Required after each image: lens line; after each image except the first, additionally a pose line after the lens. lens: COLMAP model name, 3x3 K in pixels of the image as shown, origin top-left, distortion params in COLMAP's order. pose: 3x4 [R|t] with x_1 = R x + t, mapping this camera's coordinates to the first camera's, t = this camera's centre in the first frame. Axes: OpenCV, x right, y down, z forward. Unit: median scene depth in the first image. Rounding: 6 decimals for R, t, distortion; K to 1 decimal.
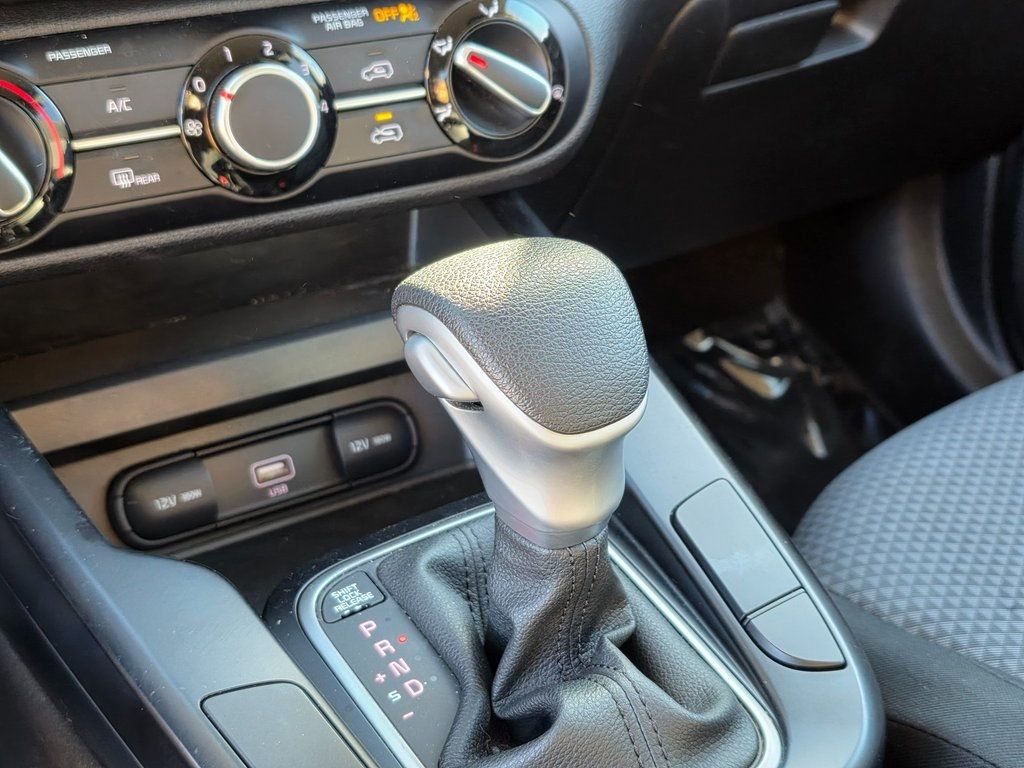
lens RADIAL K [[1317.3, 0, 533.5], [0, 1317.3, 387.3], [0, 0, 1]] dist [0.194033, -0.750260]
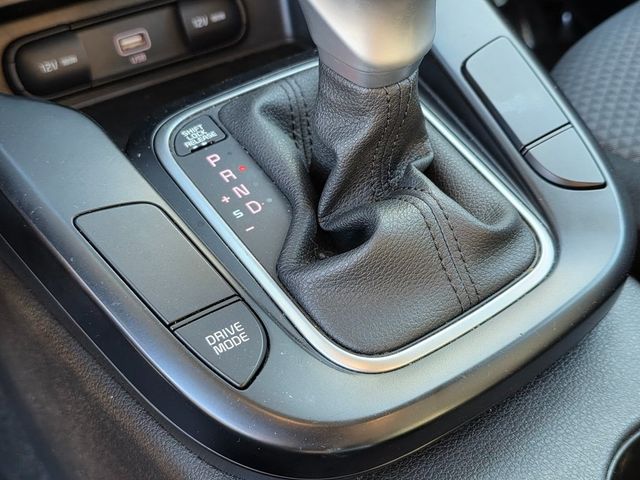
lens RADIAL K [[823.3, 0, 333.5], [0, 823.3, 242.1], [0, 0, 1]] dist [0.194033, -0.750260]
pose [[0.999813, -0.010707, 0.016108, -0.027978], [0.006204, 0.966328, 0.257237, 0.059734], [-0.018320, -0.257089, 0.966214, 0.247156]]
